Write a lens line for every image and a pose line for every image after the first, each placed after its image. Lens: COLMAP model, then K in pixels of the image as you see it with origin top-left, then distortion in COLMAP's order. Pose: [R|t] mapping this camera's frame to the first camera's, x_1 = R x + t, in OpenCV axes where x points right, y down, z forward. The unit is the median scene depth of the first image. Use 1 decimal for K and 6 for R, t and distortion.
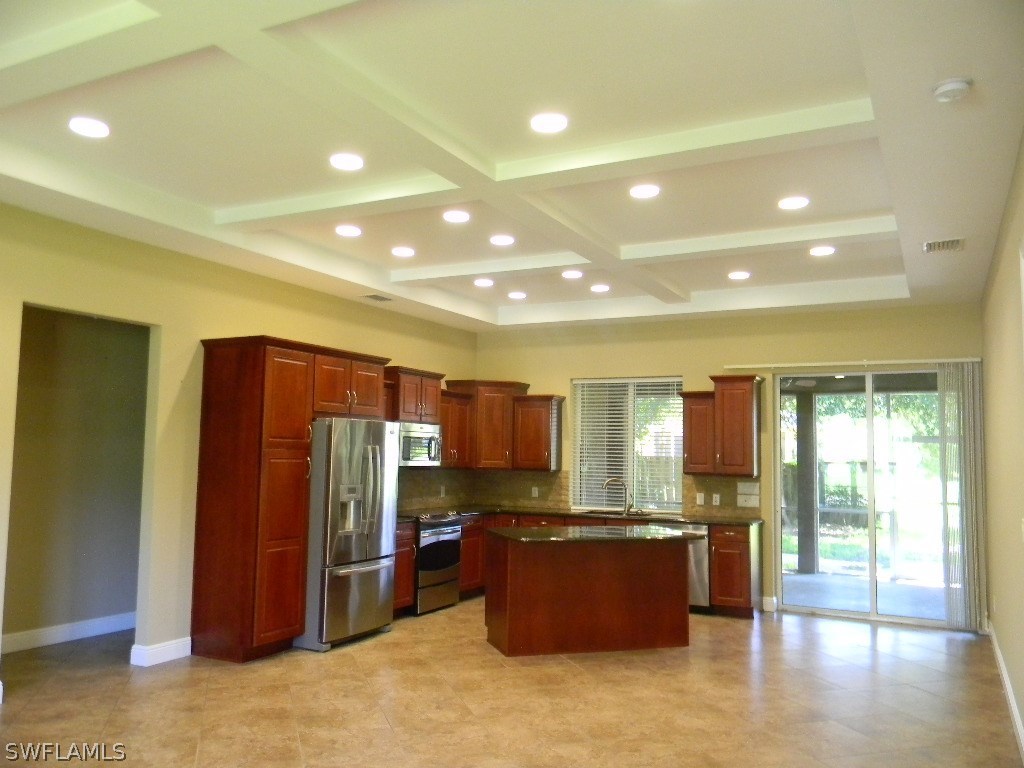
lens RADIAL K [[828.2, 0, 512.0], [0, 828.2, 384.0], [0, 0, 1]] dist [0.017036, -0.000906]
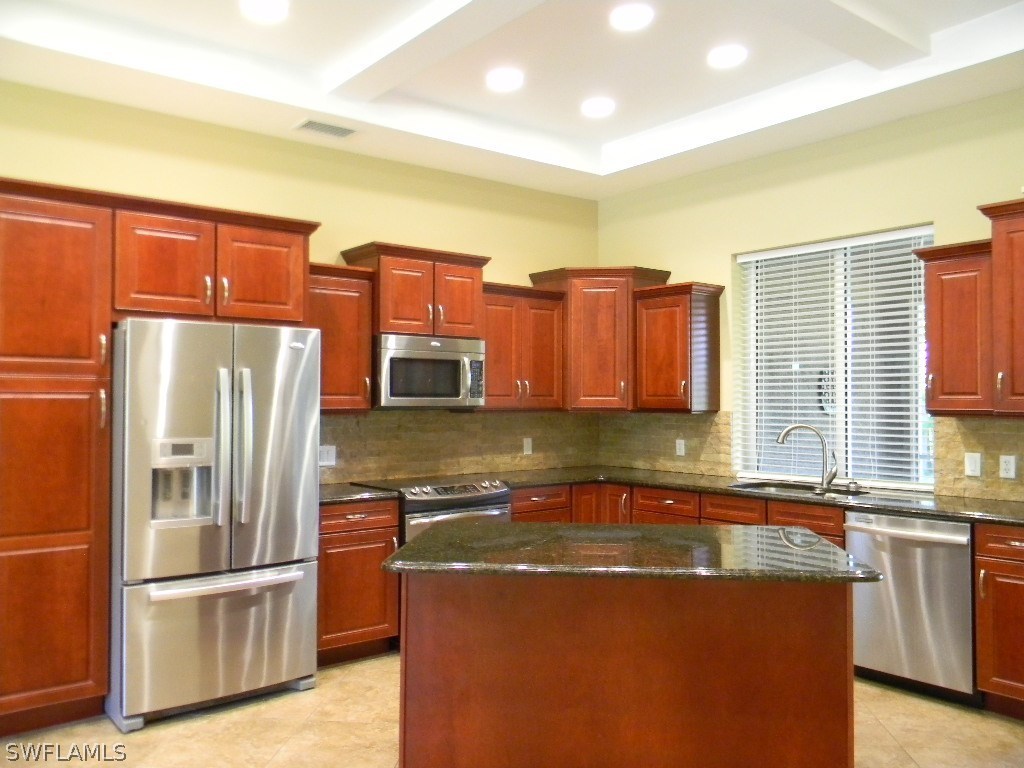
lens RADIAL K [[828.2, 0, 512.0], [0, 828.2, 384.0], [0, 0, 1]] dist [0.017036, -0.000906]
pose [[0.912791, -0.025682, -0.407620, 0.173104], [0.051214, 0.997341, 0.051845, 0.048560], [0.405204, -0.068200, 0.911679, 0.419652]]
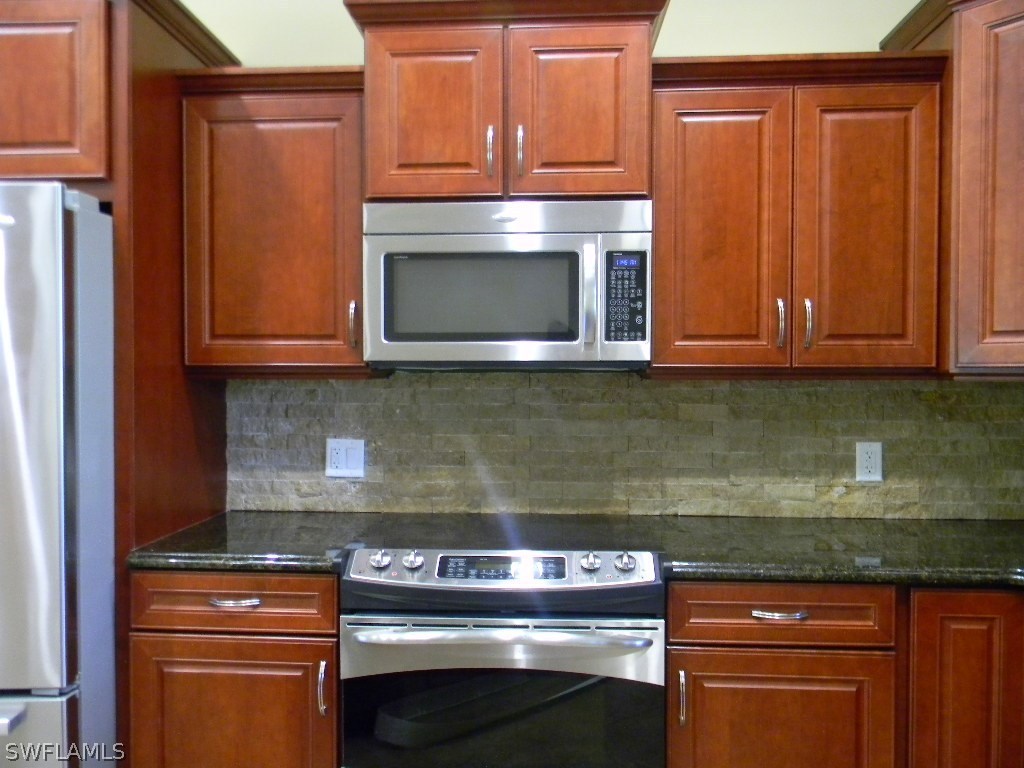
lens RADIAL K [[828.2, 0, 512.0], [0, 828.2, 384.0], [0, 0, 1]] dist [0.017036, -0.000906]
pose [[0.391546, -0.002098, -0.920156, 0.120908], [0.085934, 0.995710, 0.034296, 0.087751], [0.916137, -0.092502, 0.390046, 0.809677]]
